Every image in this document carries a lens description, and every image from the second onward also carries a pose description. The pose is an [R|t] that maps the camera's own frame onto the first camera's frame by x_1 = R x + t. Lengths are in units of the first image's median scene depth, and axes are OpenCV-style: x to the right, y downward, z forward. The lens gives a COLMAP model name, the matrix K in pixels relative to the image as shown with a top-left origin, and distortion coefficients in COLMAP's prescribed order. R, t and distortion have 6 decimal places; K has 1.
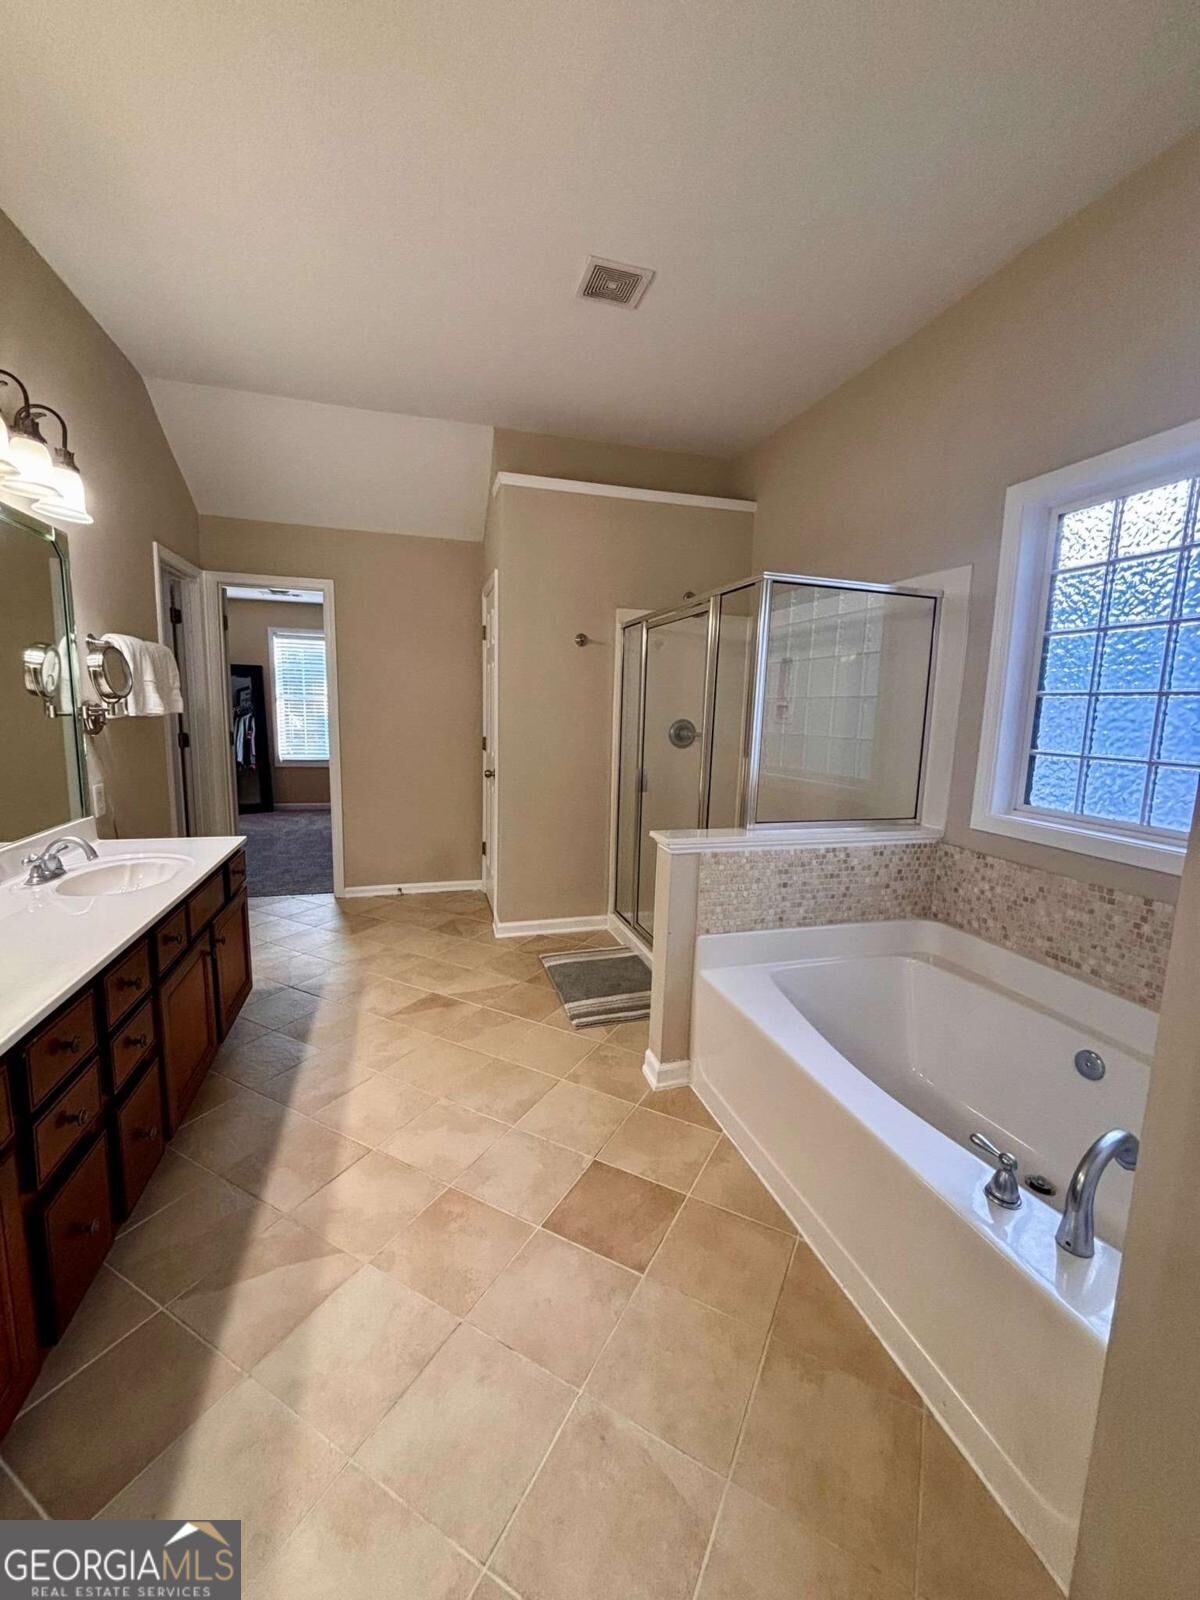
lens RADIAL K [[646.1, 0, 600.0], [0, 646.1, 800.0], [0, 0, 1]] dist [0.010623, -0.000692]
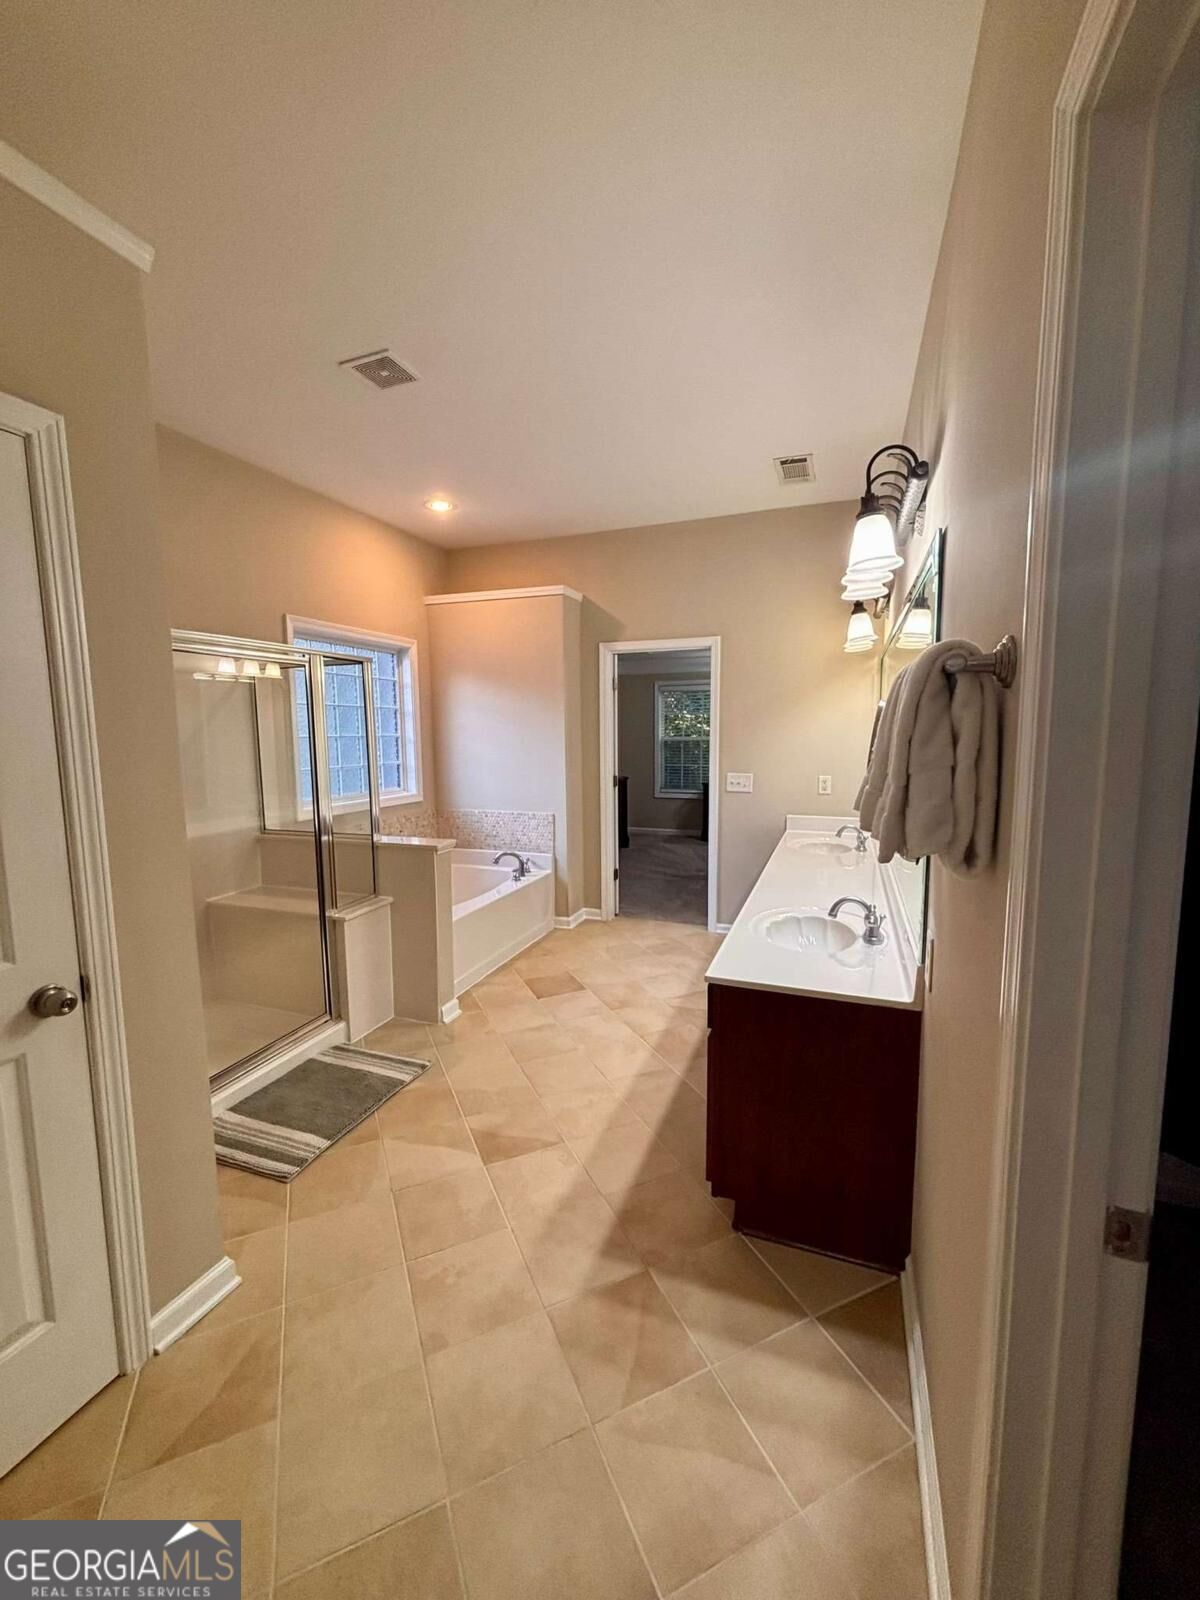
lens RADIAL K [[642.6, 0, 600.0], [0, 642.6, 800.0], [0, 0, 1]] dist [-0.000537, 0.000091]
pose [[-0.796571, -0.085842, 0.598419, -0.912939], [0.073834, 0.968643, 0.237233, -0.308884], [-0.600019, 0.233157, -0.765255, 1.665461]]
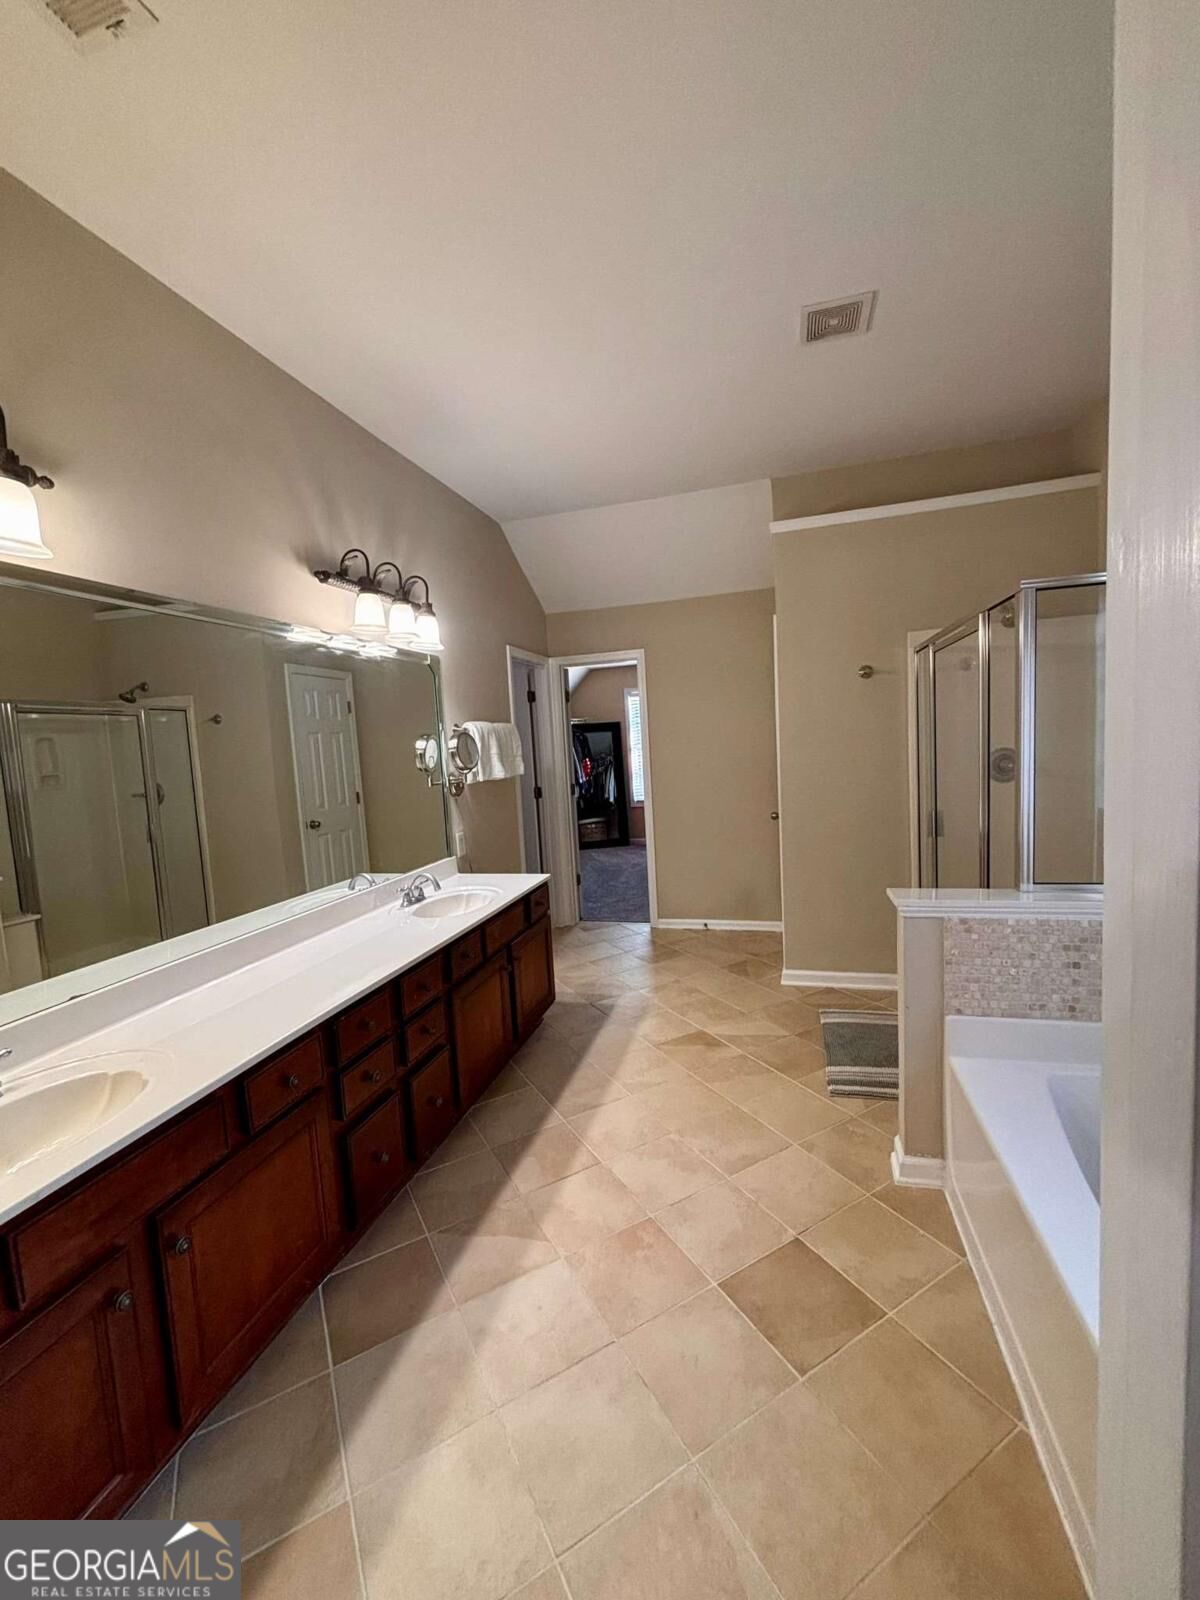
lens RADIAL K [[642.6, 0, 600.0], [0, 642.6, 800.0], [0, 0, 1]] dist [-0.000537, 0.000091]
pose [[0.839497, -0.026610, -0.542713, 0.214064], [0.001720, 0.998925, -0.046317, -0.030774], [0.543362, 0.037950, 0.838640, 0.029105]]
